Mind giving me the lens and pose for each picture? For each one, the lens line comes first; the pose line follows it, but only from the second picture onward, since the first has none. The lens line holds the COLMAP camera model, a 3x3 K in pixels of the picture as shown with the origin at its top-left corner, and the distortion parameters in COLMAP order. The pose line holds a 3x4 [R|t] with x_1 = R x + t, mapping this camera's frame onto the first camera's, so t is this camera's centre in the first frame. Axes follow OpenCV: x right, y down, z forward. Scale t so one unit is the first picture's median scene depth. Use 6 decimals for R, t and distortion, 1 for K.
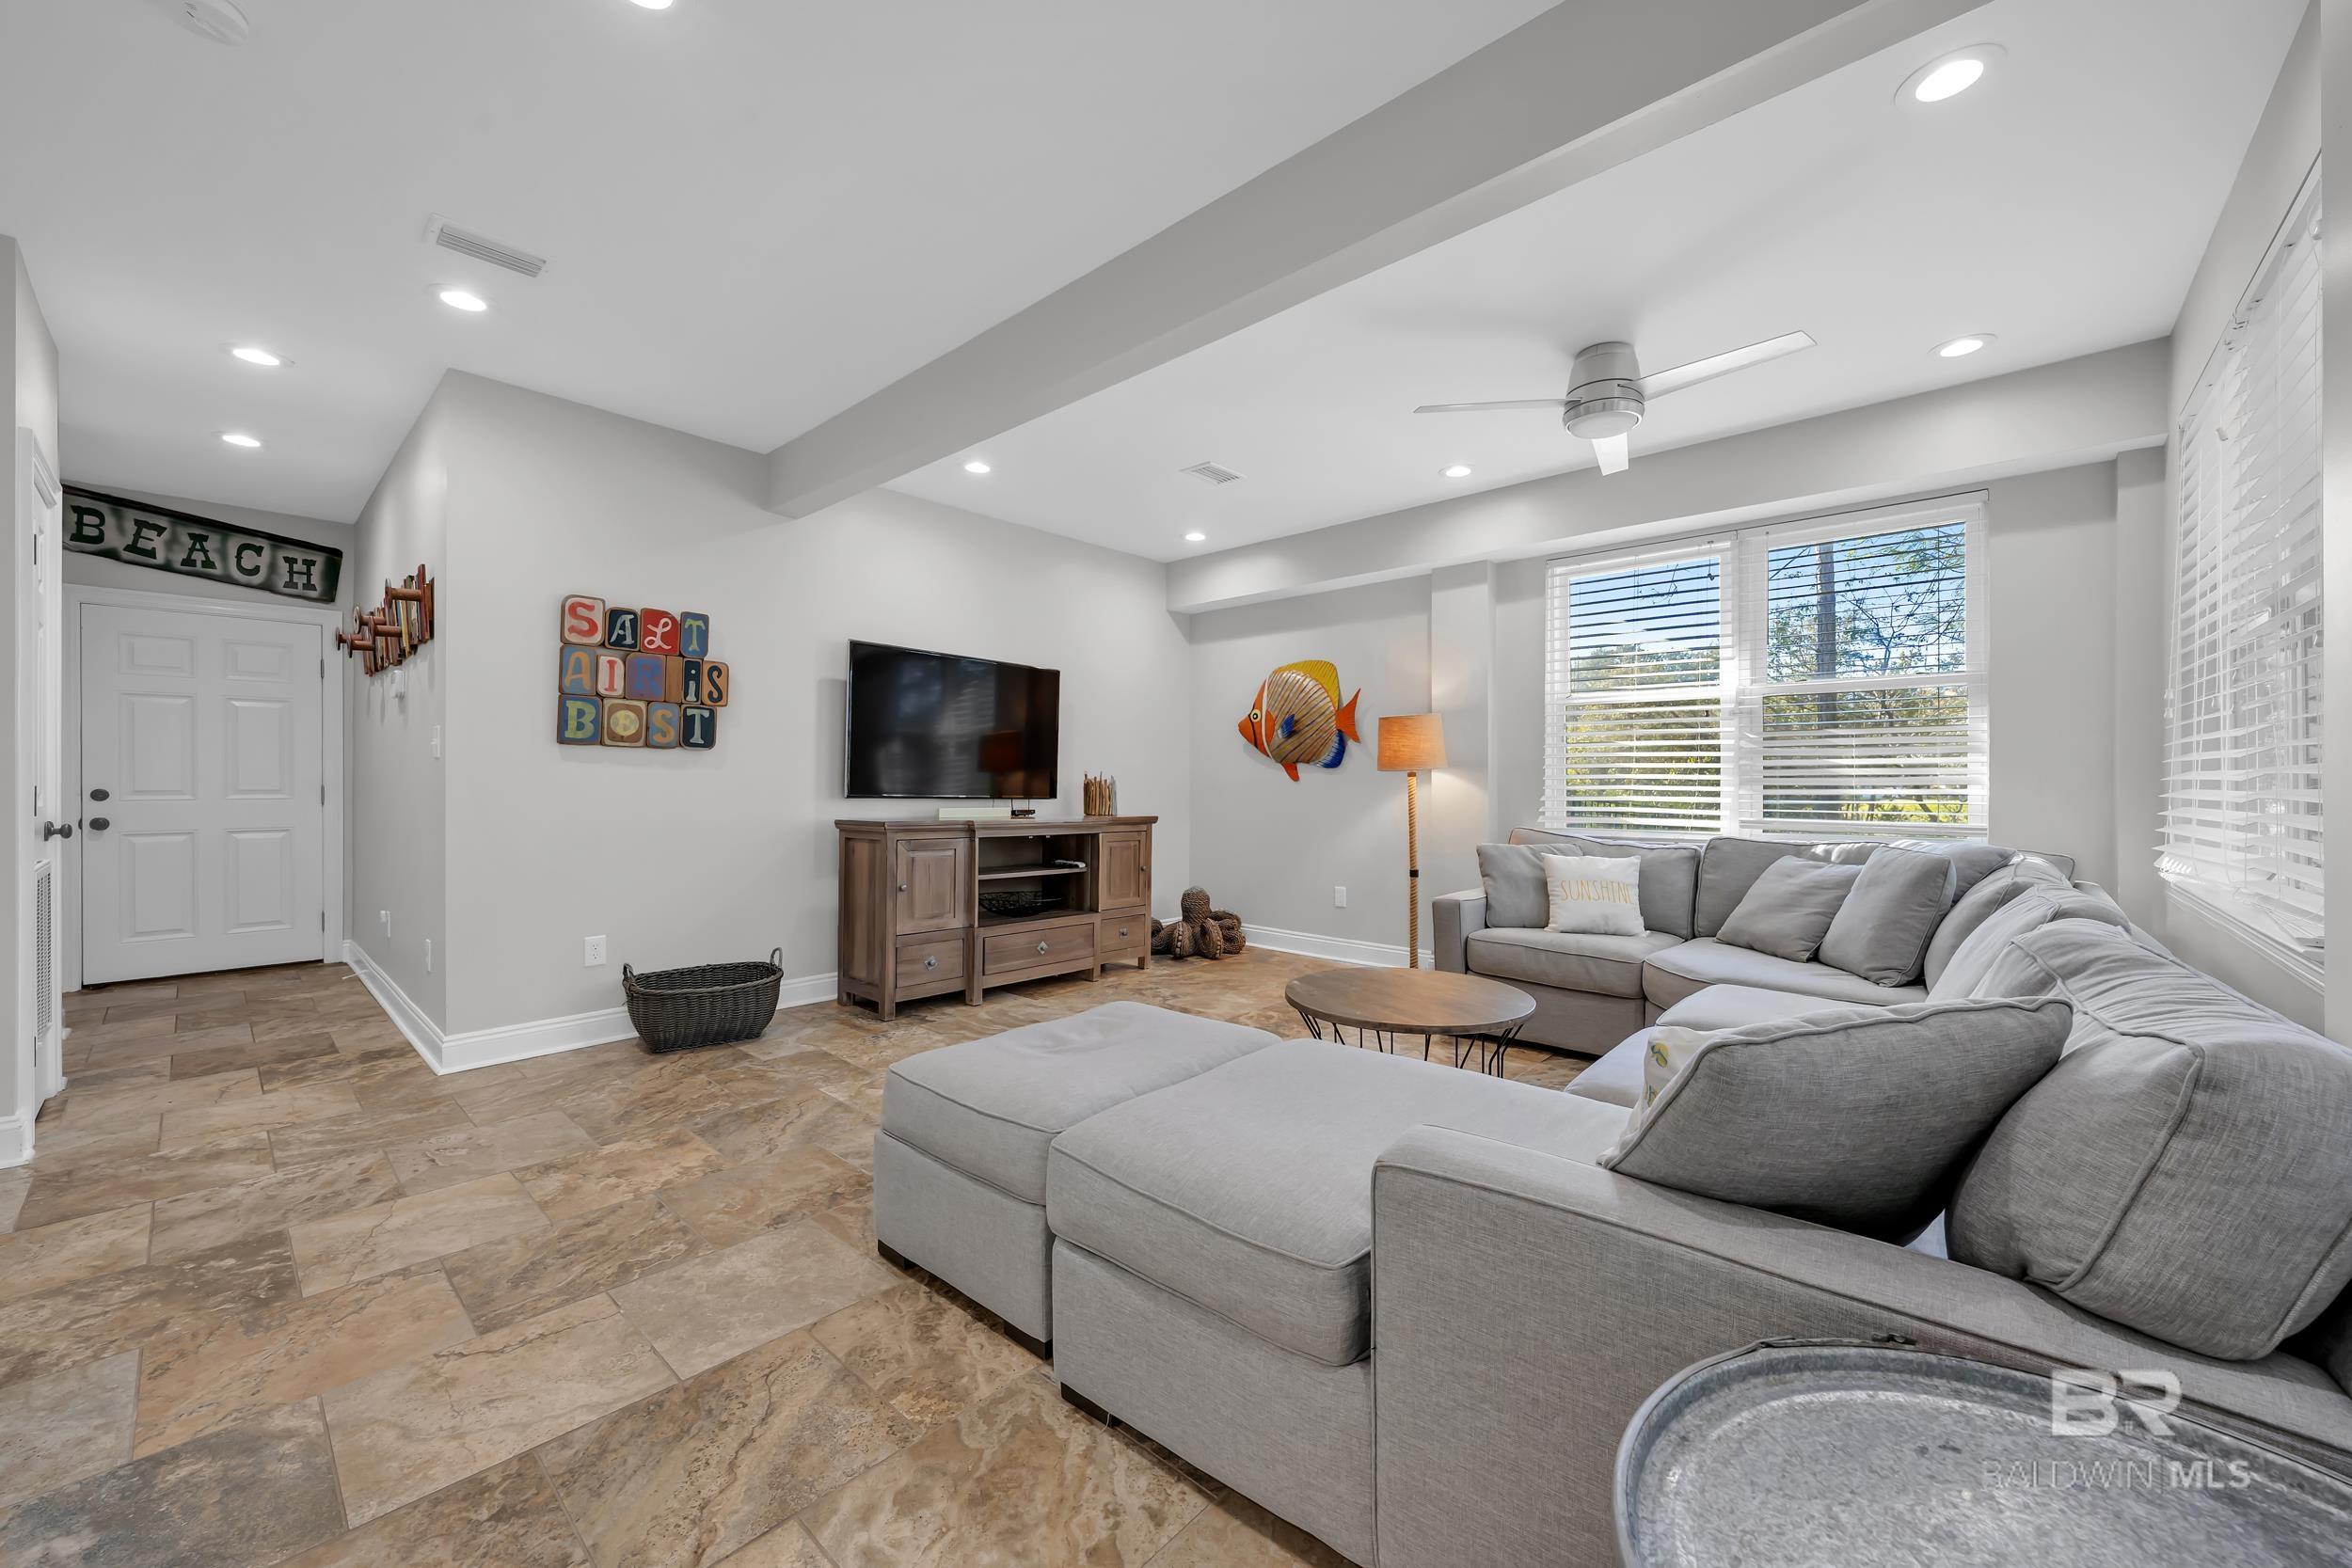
lens RADIAL K [[876.2, 0, 1183.0], [0, 876.2, 773.8], [0, 0, 1]] dist [-0.003706, 0.000413]
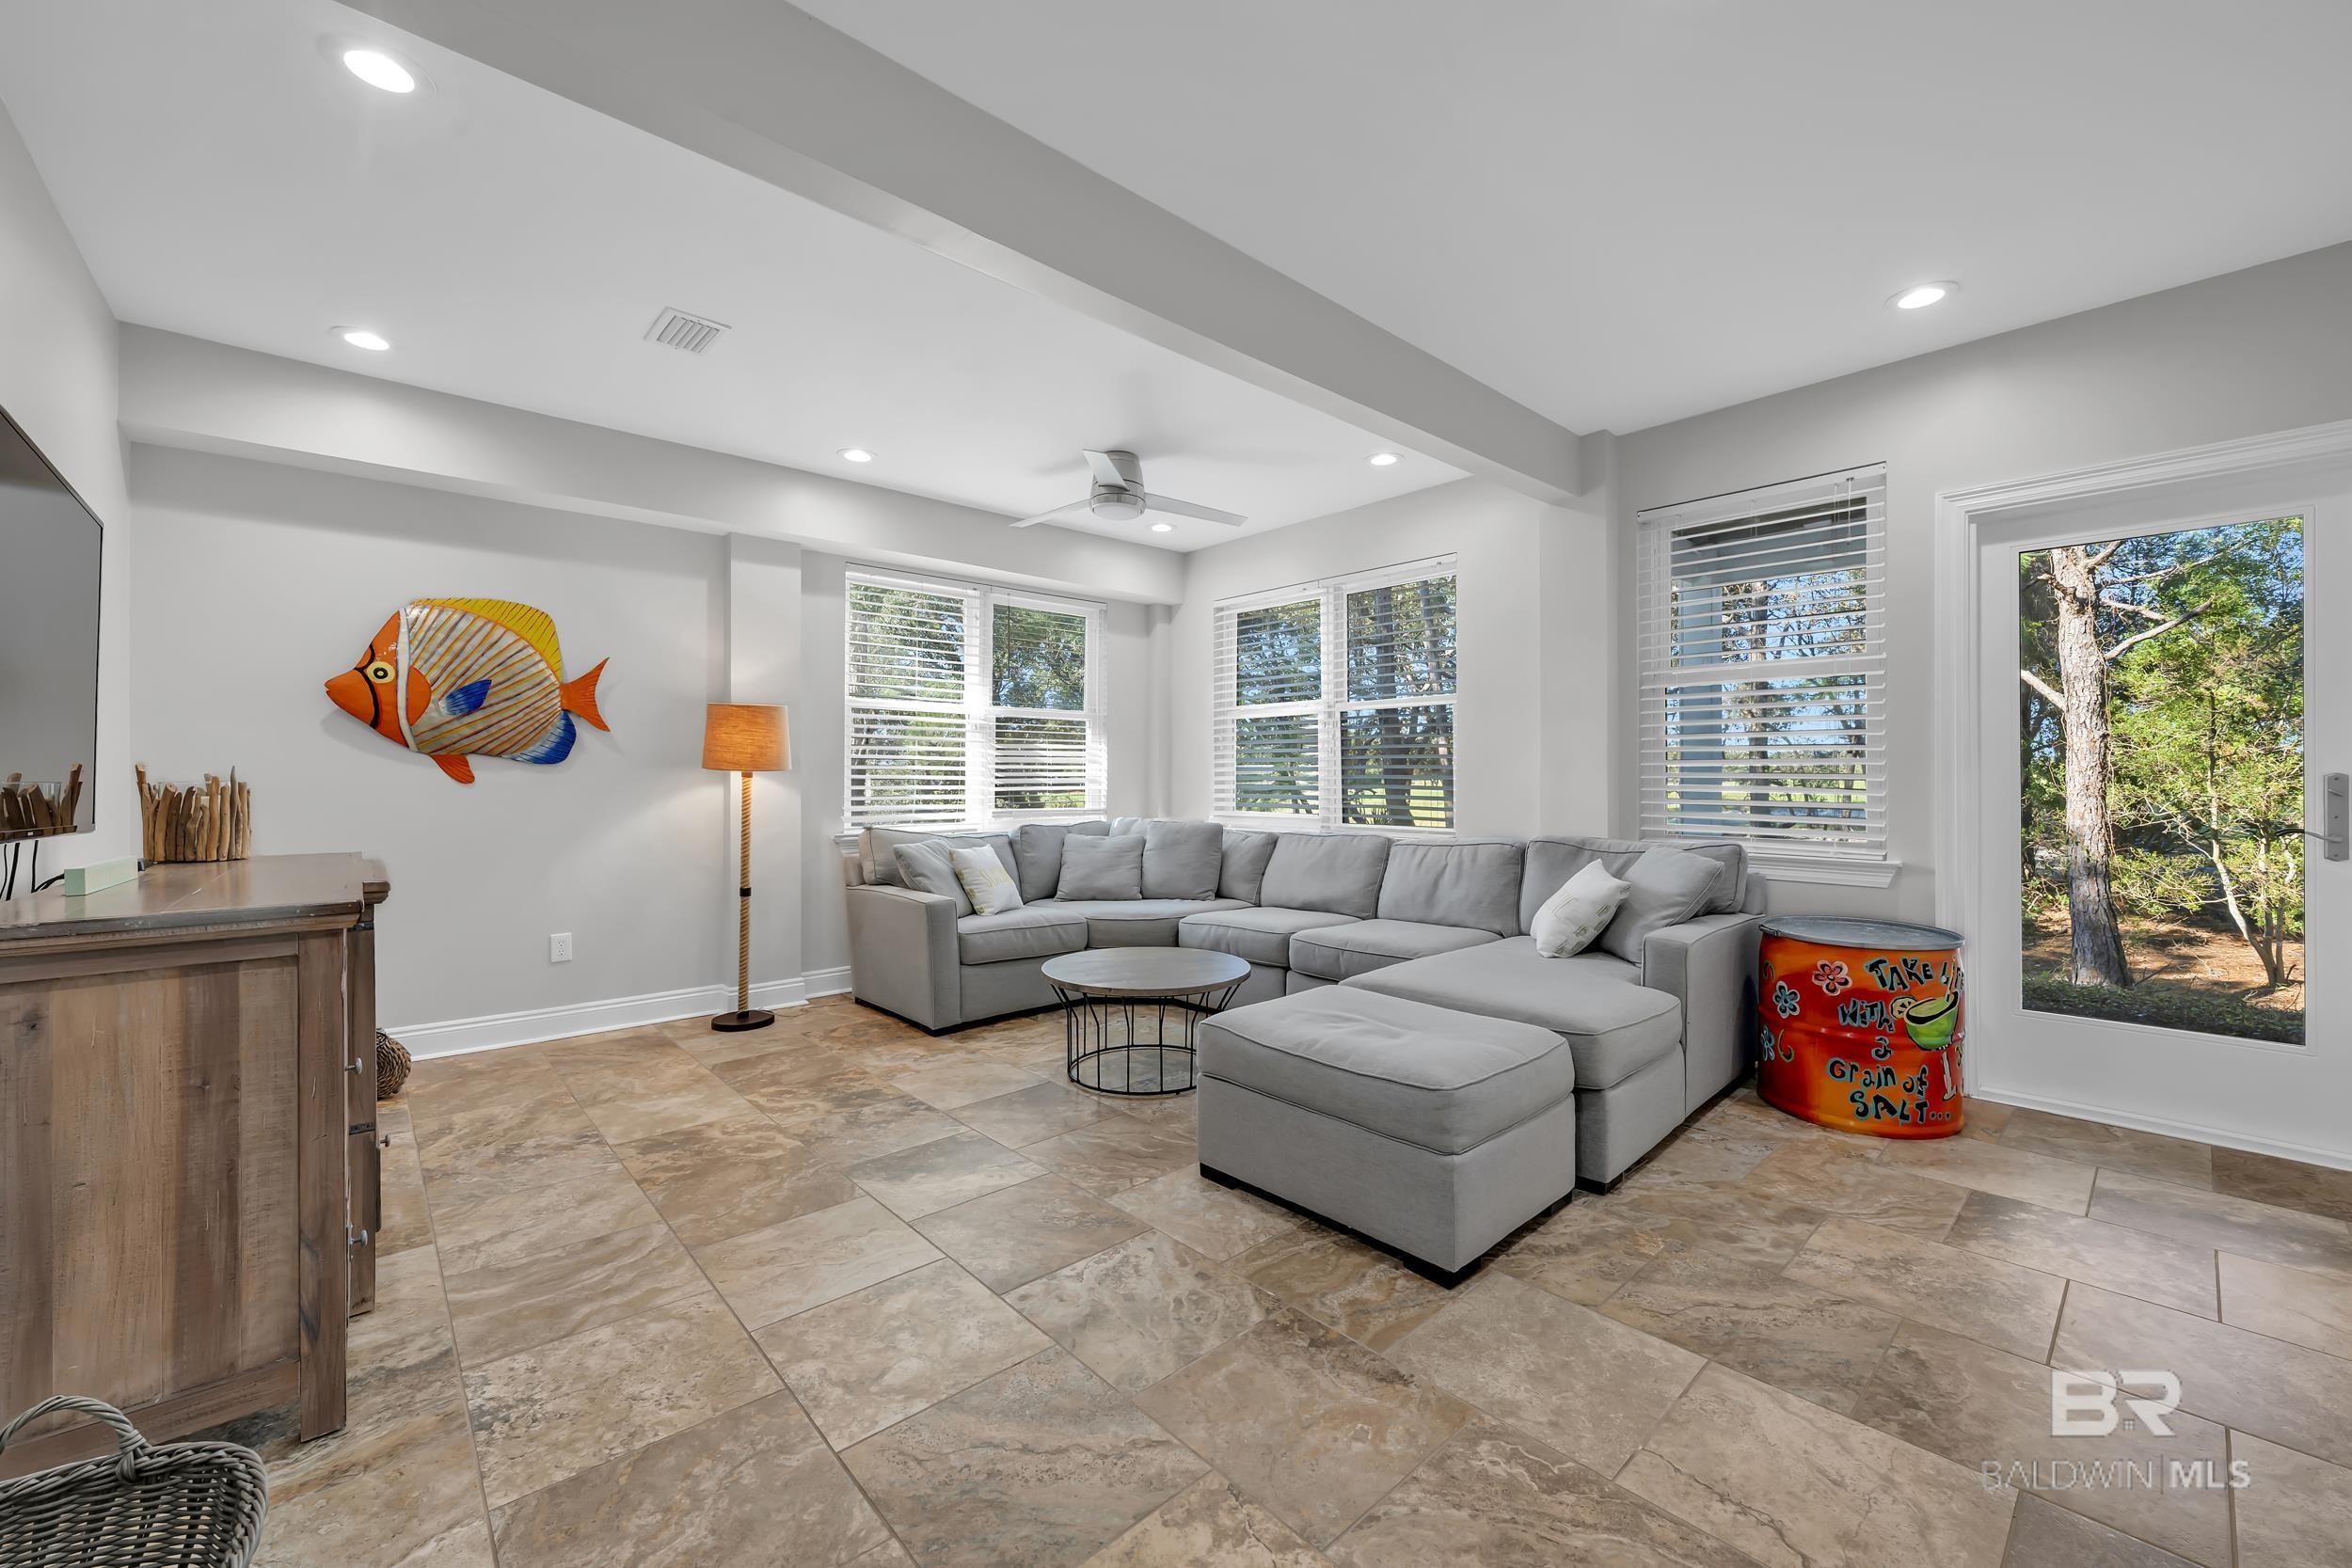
lens RADIAL K [[898.9, 0, 1181.4], [0, 898.9, 790.6], [0, 0, 1]] dist [0.000242, 0.000654]
pose [[0.121481, -0.017421, 0.992441, -0.828386], [-0.009111, 0.999784, 0.018665, -0.006743], [-0.992552, -0.011310, 0.121296, 0.725218]]
